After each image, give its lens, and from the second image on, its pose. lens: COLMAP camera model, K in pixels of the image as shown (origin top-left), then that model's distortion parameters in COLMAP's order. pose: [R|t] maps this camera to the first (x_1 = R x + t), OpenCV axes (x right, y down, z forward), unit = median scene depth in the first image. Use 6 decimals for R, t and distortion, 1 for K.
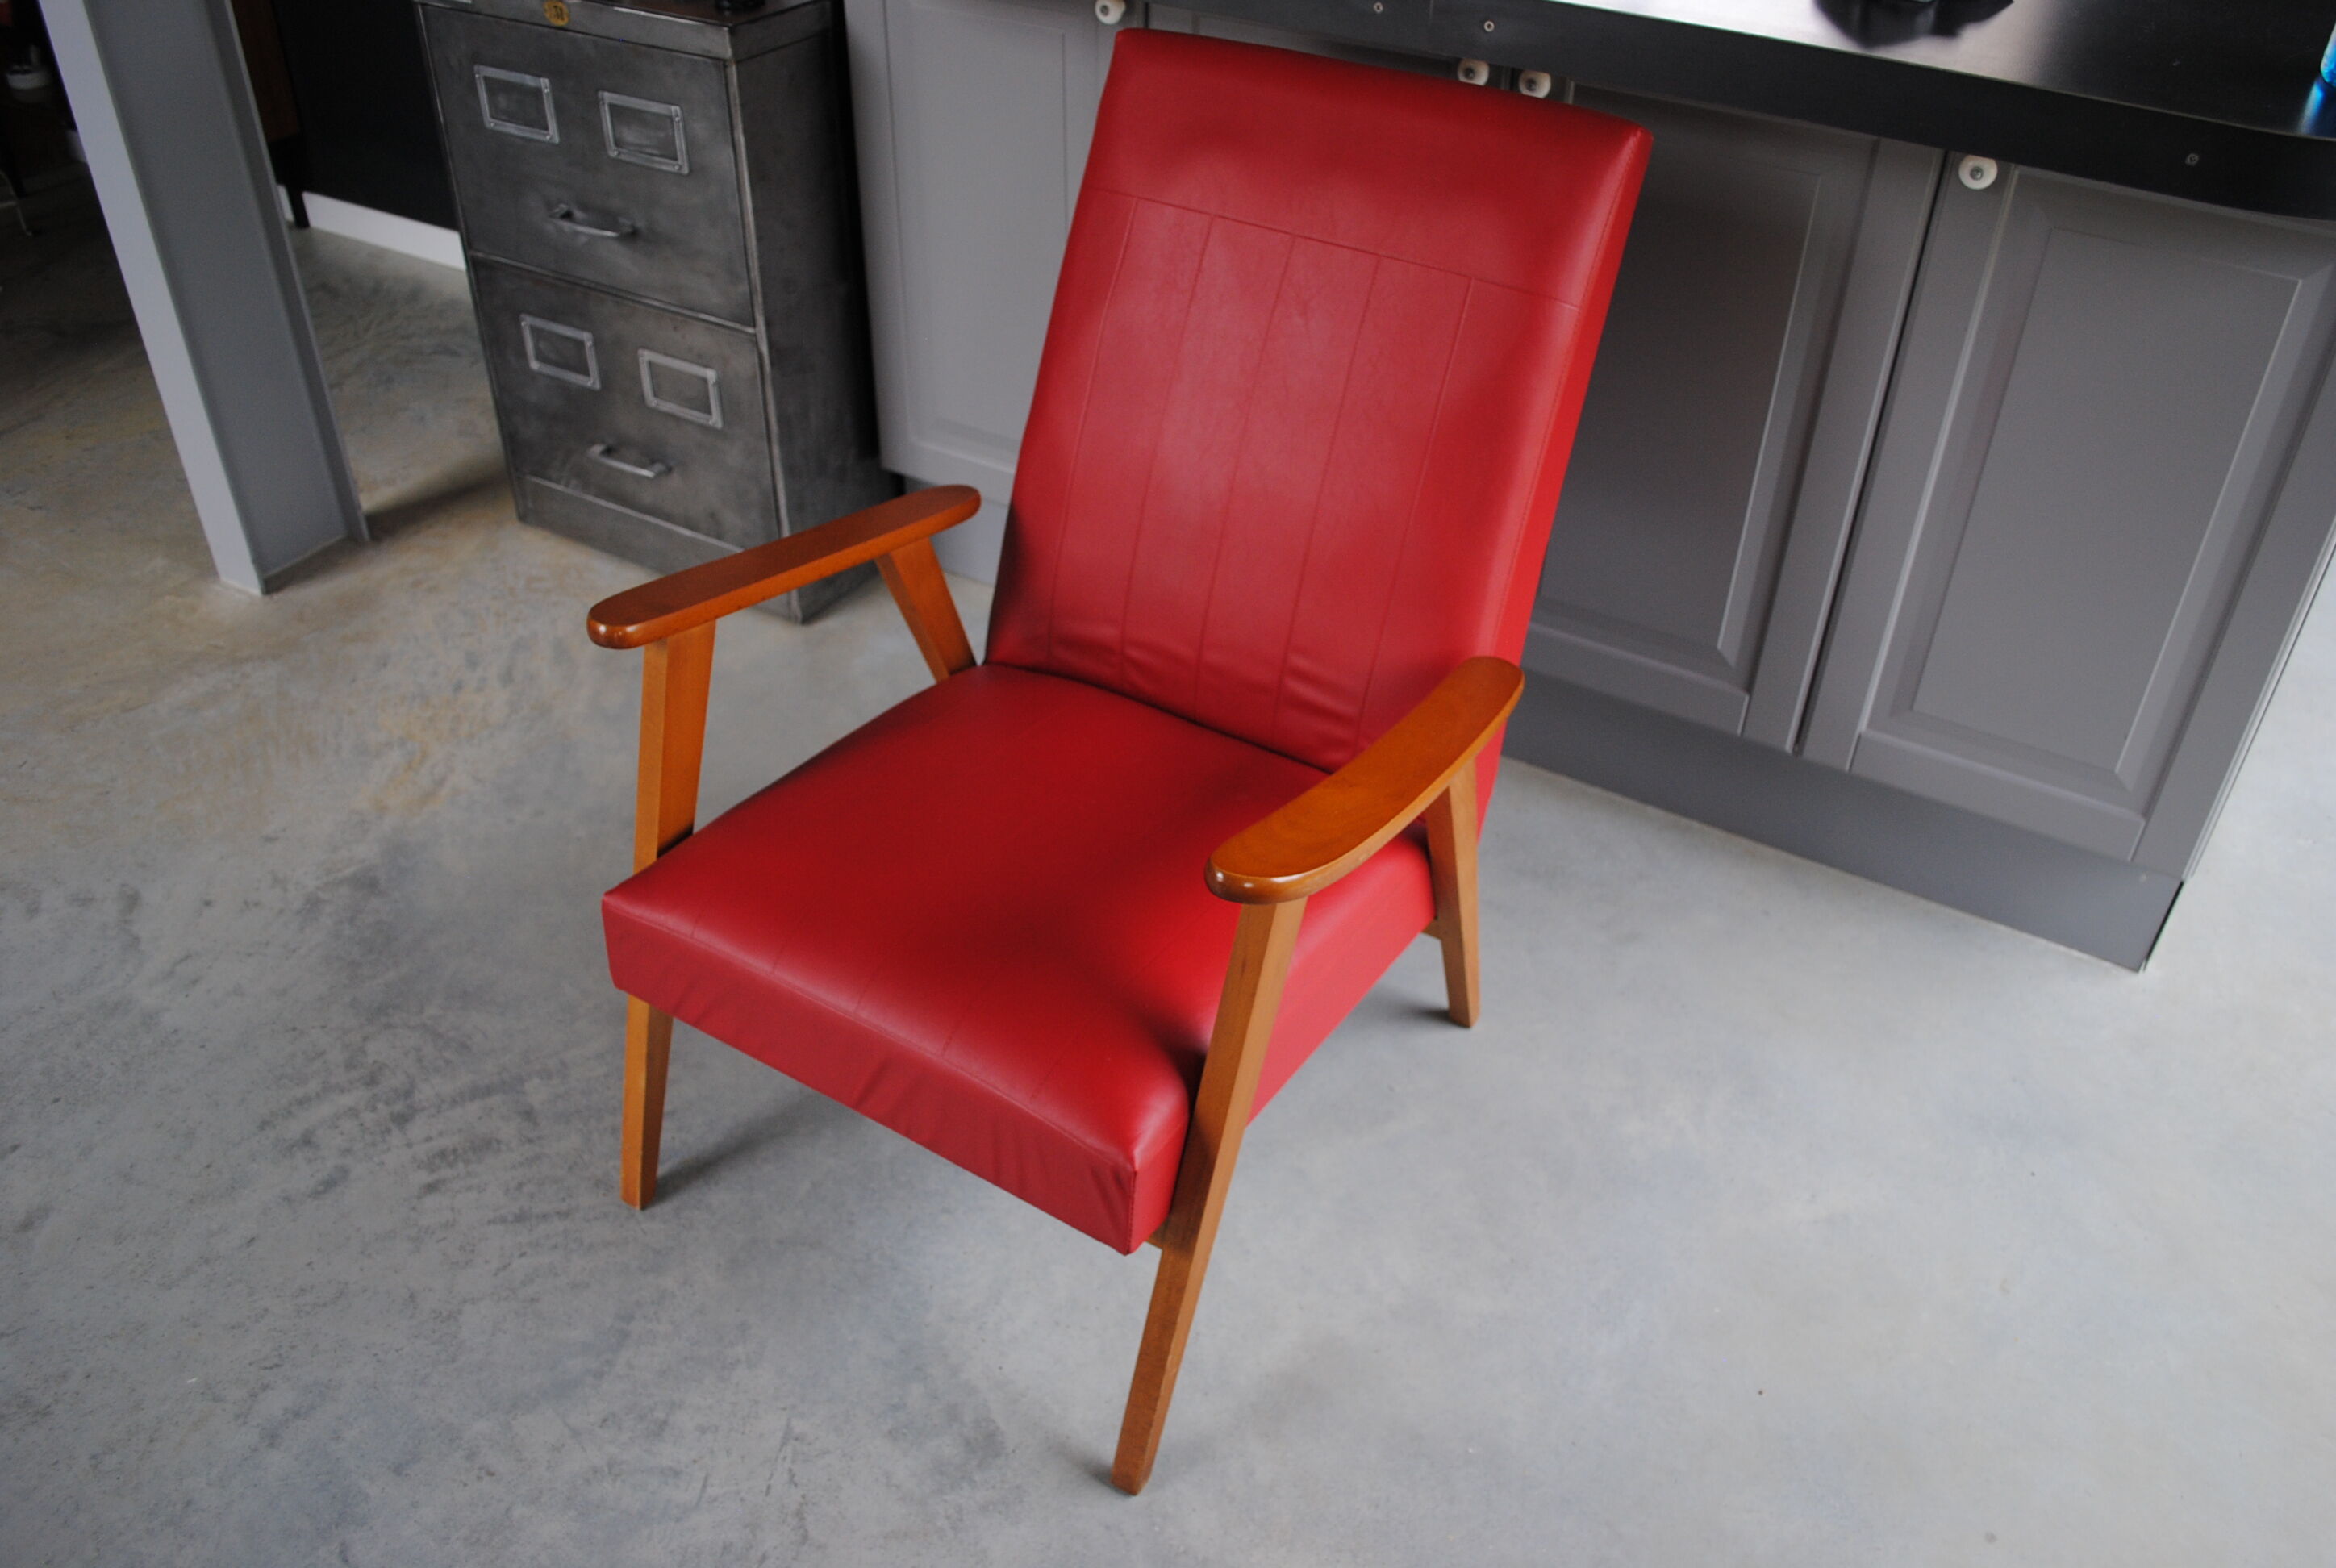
lens RADIAL K [[1847.6, 0, 1212.4], [0, 1847.6, 792.4], [0, 0, 1]] dist [-0.086813, 0.016291]
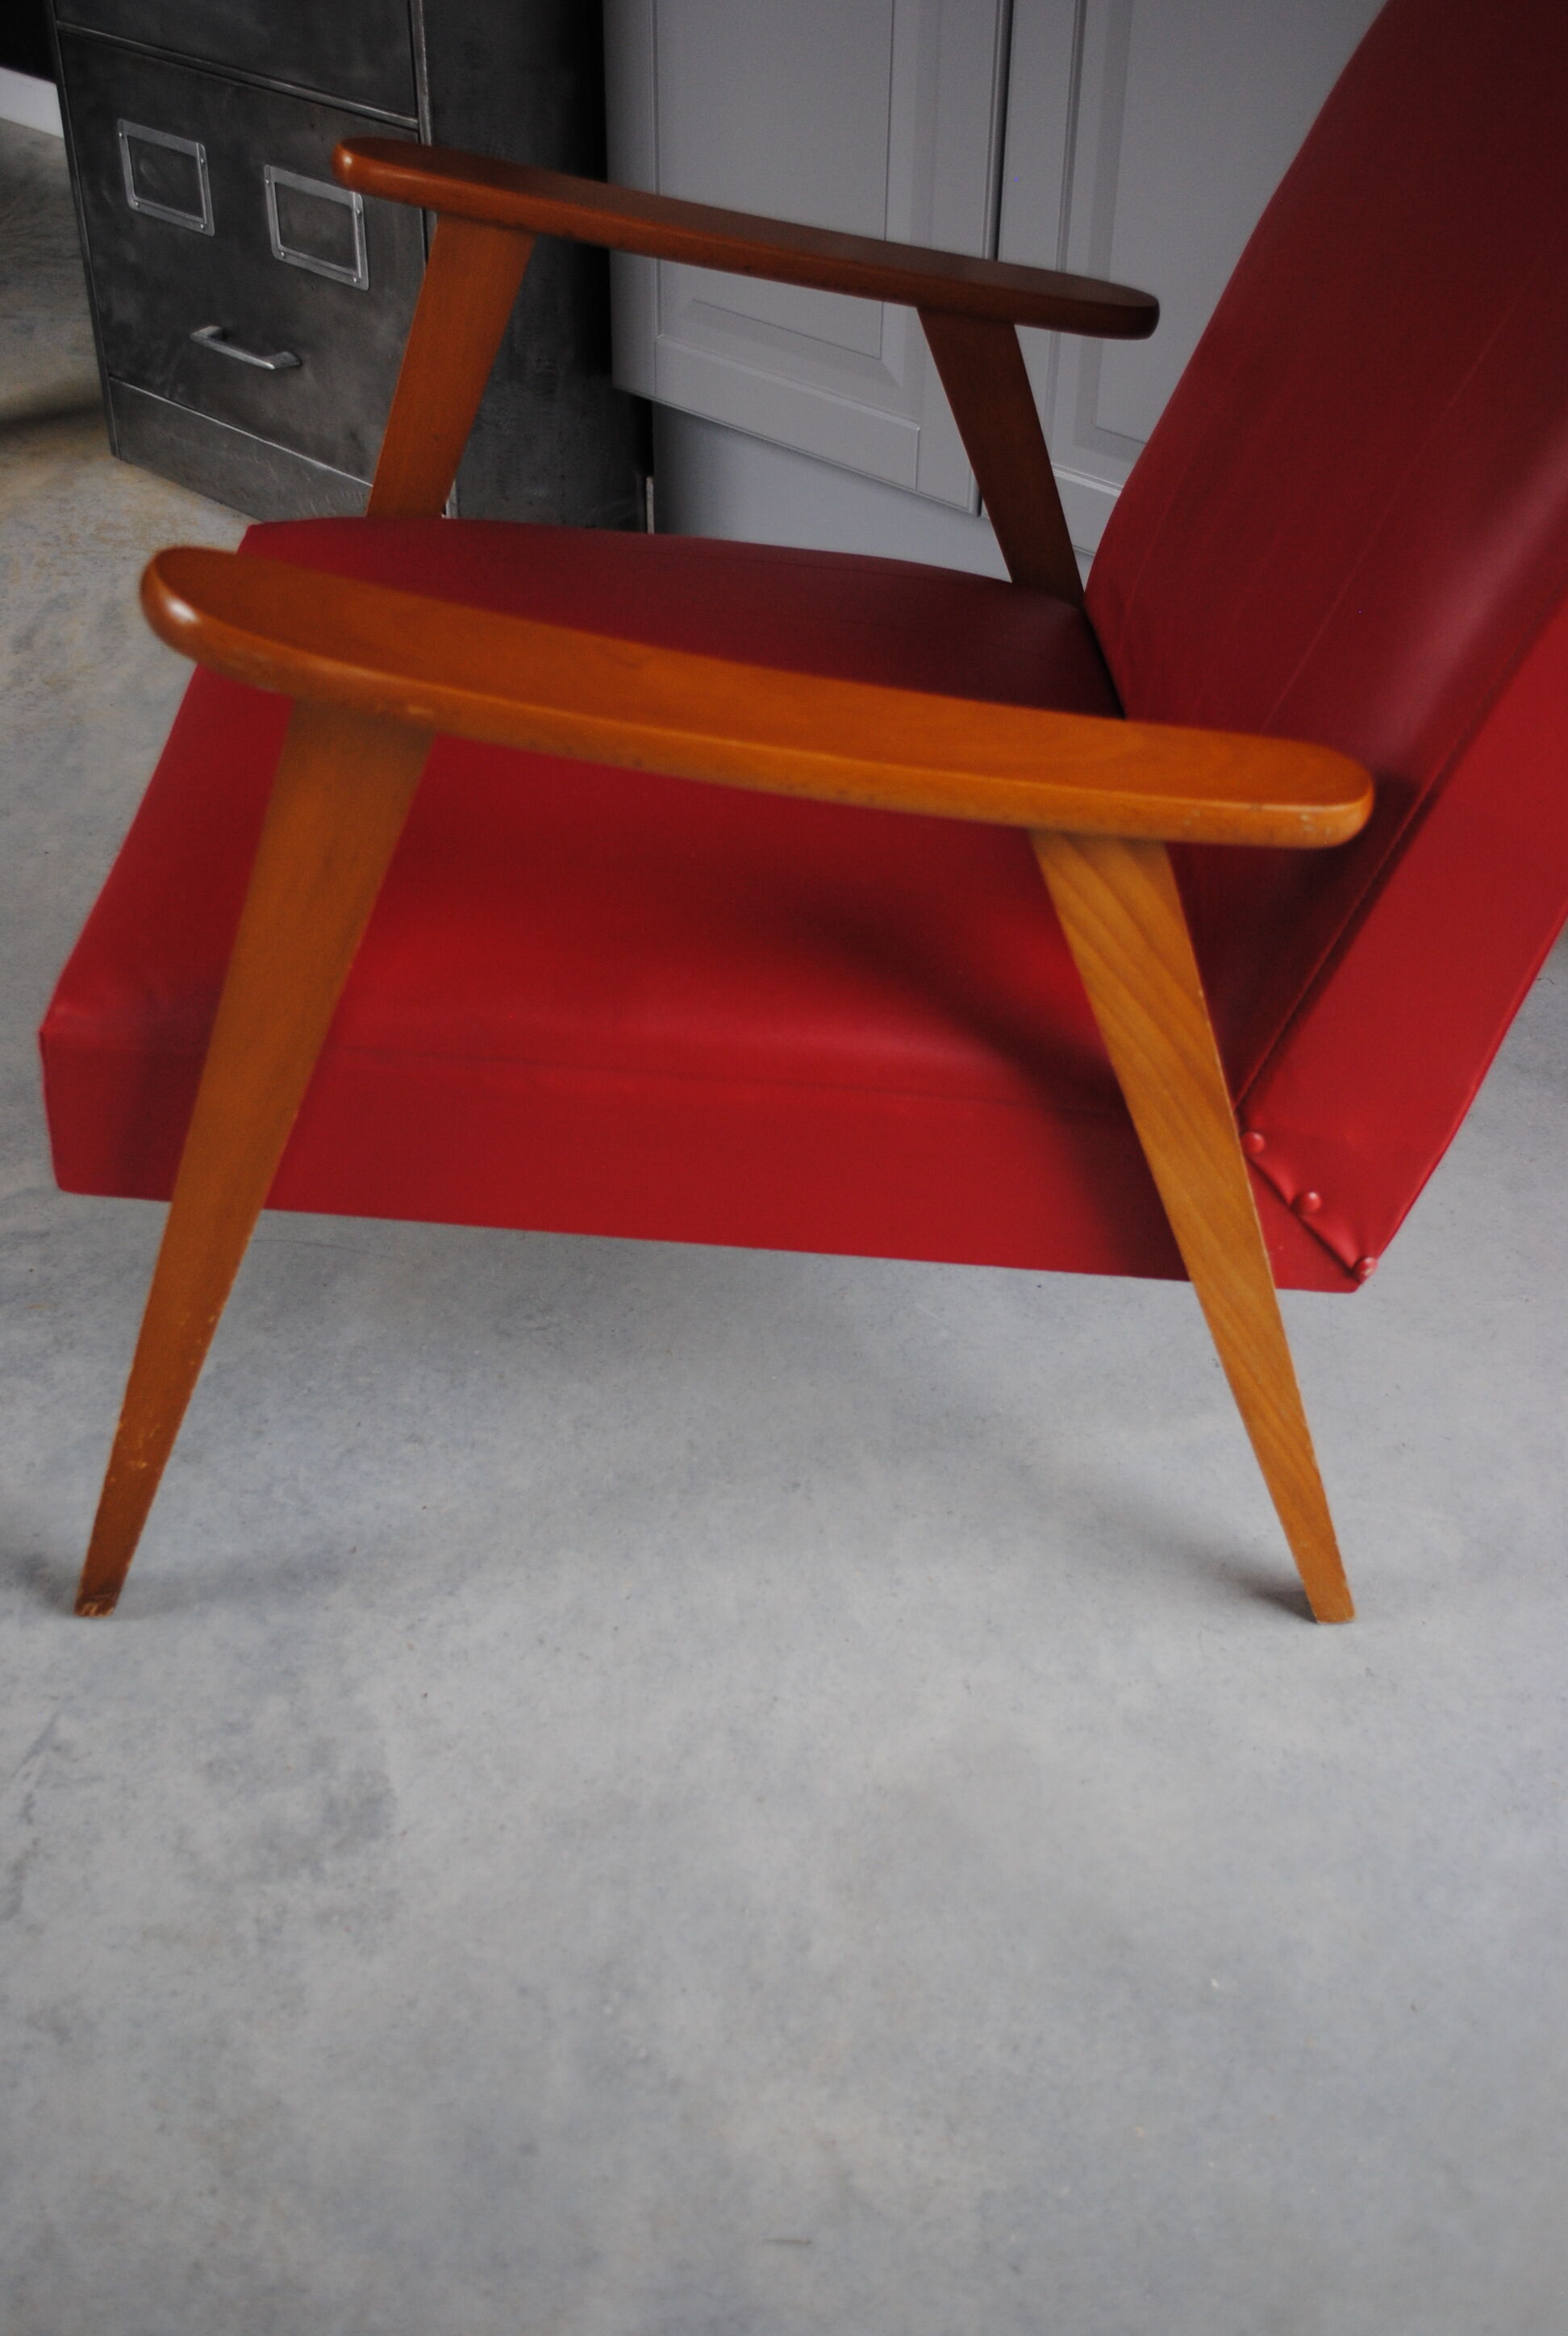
lens RADIAL K [[2440.1, 0, 766.2], [0, 2440.1, 1170.1], [0, 0, 1]] dist [-0.057221, 0.000000]
pose [[0.973462, 0.124756, -0.191855, 0.105839], [-0.123793, 0.992162, 0.017046, 0.113114], [0.192478, 0.007157, 0.981275, 0.244074]]
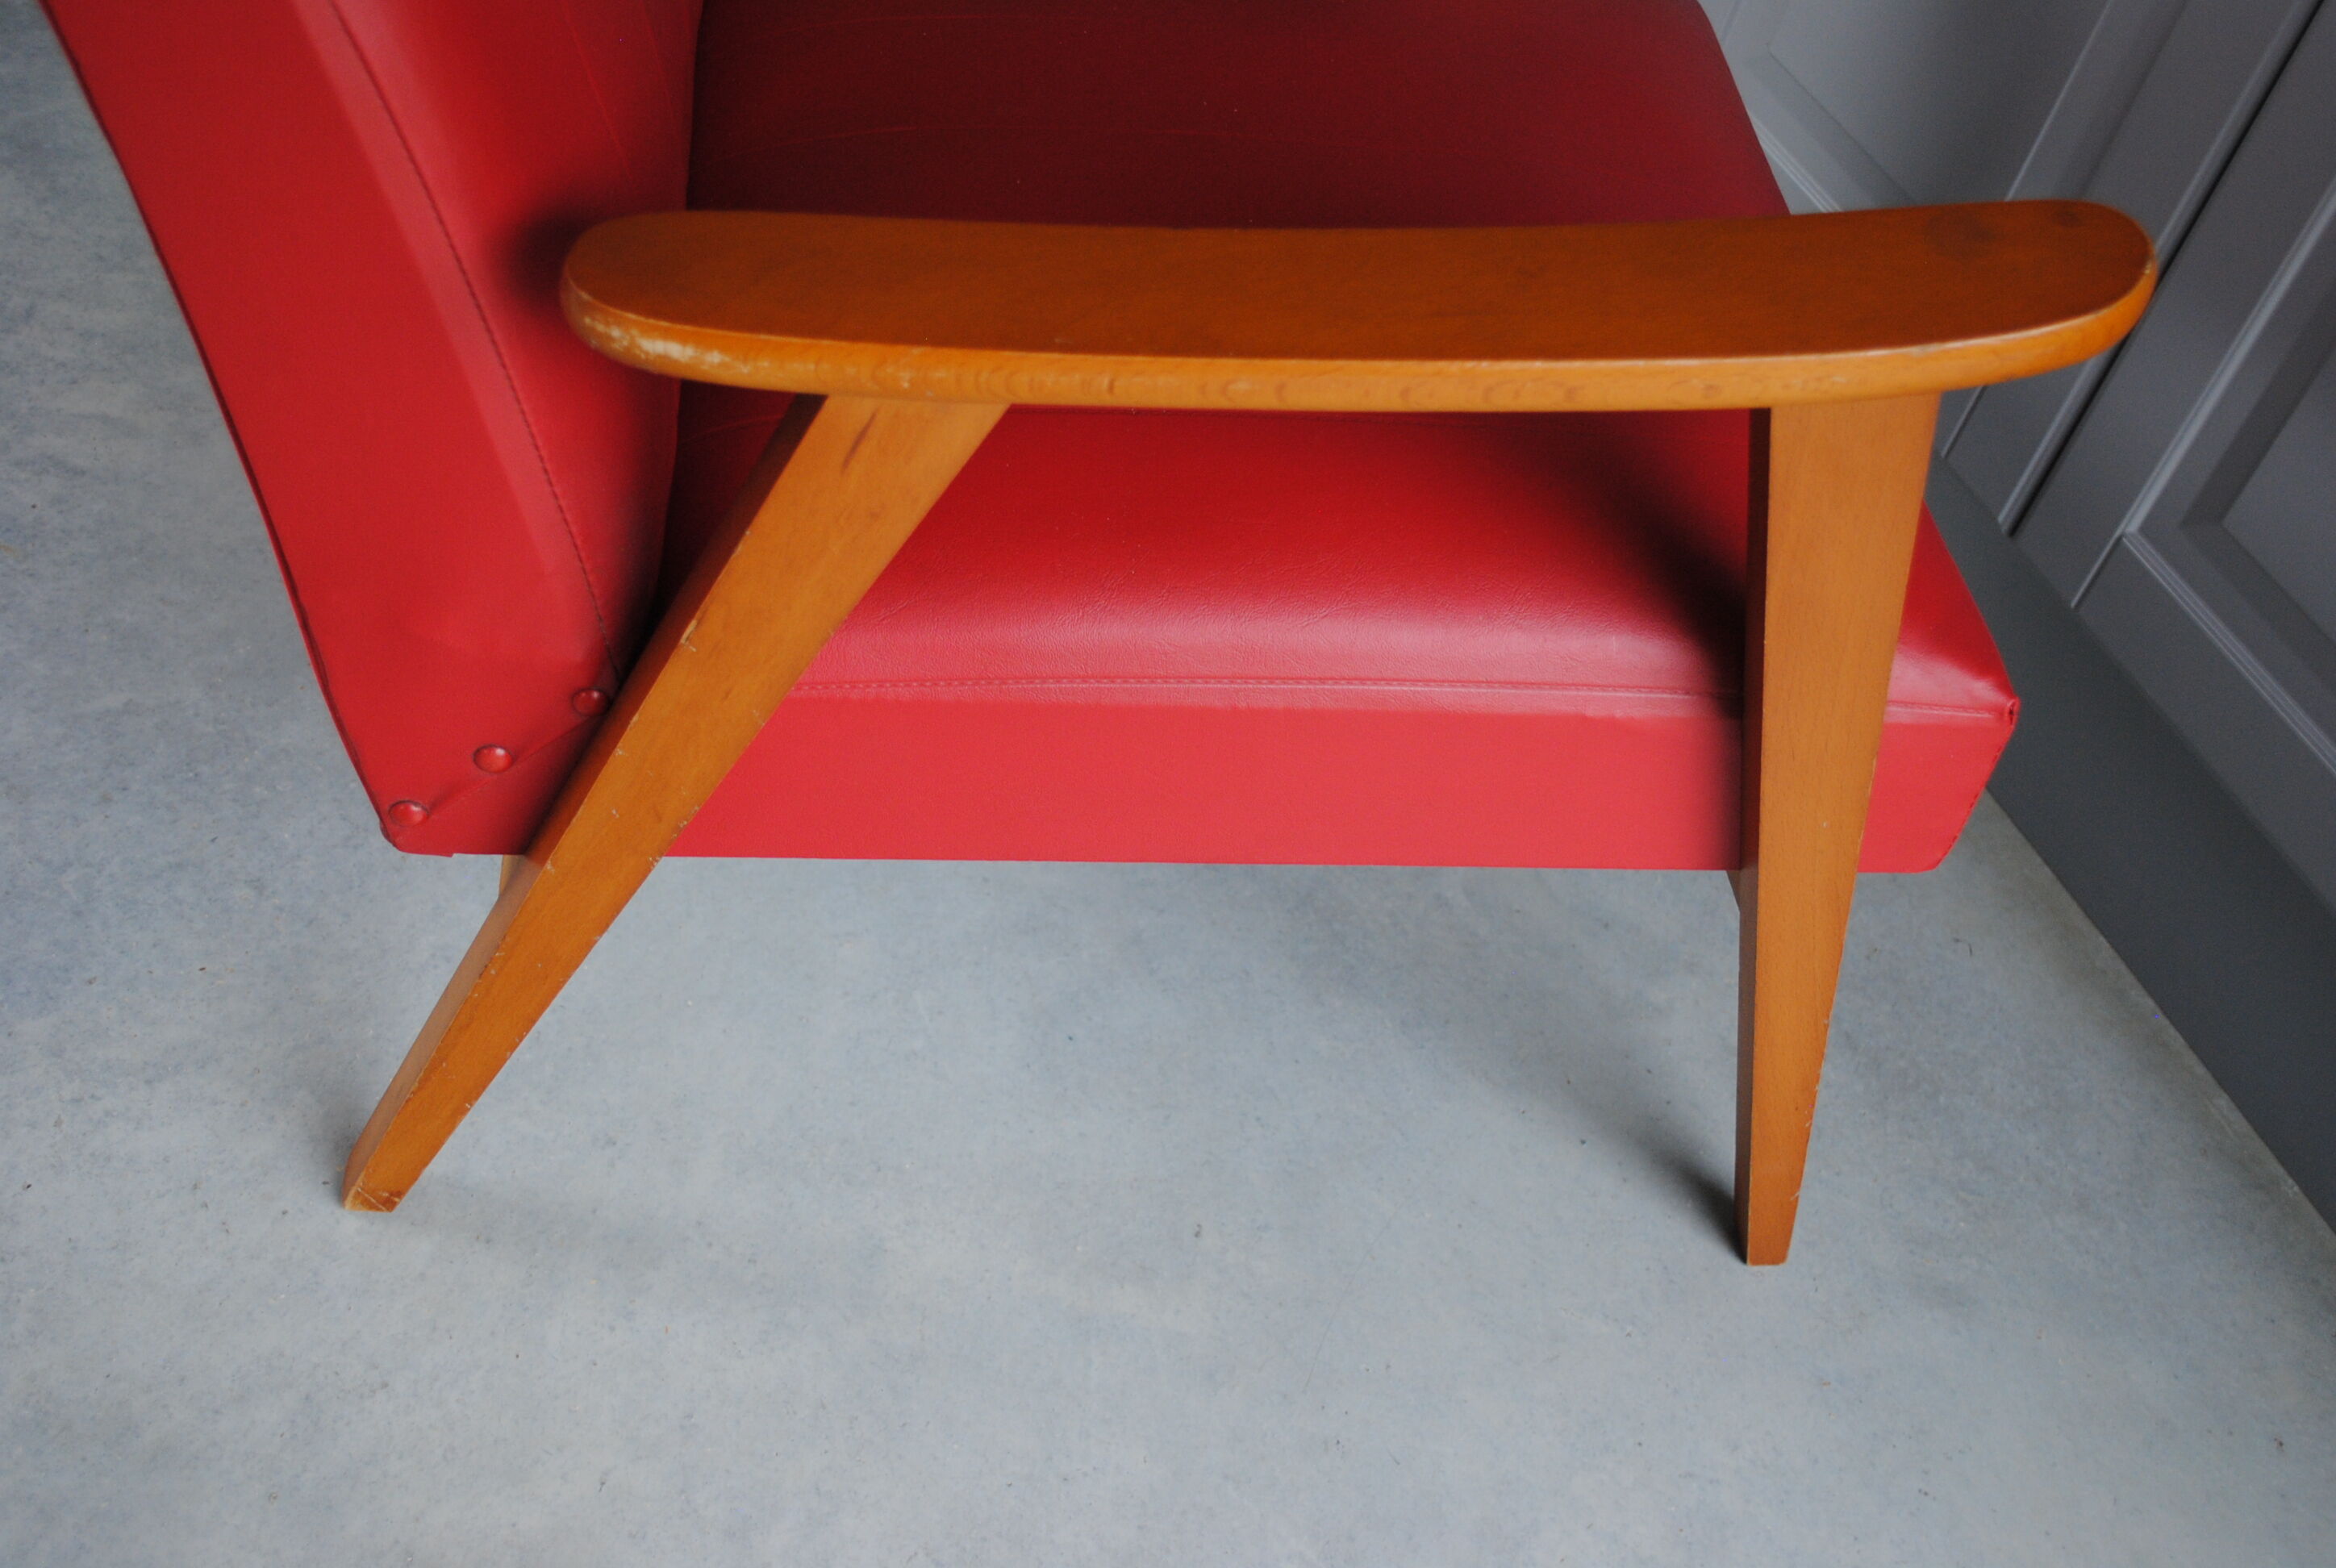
lens RADIAL K [[2551.1, 0, 1191.9], [0, 2551.1, 782.7], [0, 0, 1]] dist [-0.049639, 0.000000]
pose [[0.788197, 0.530394, -0.312133, 0.248276], [-0.512473, 0.846490, 0.144309, -0.021643], [0.340758, 0.046216, 0.939014, 0.442463]]
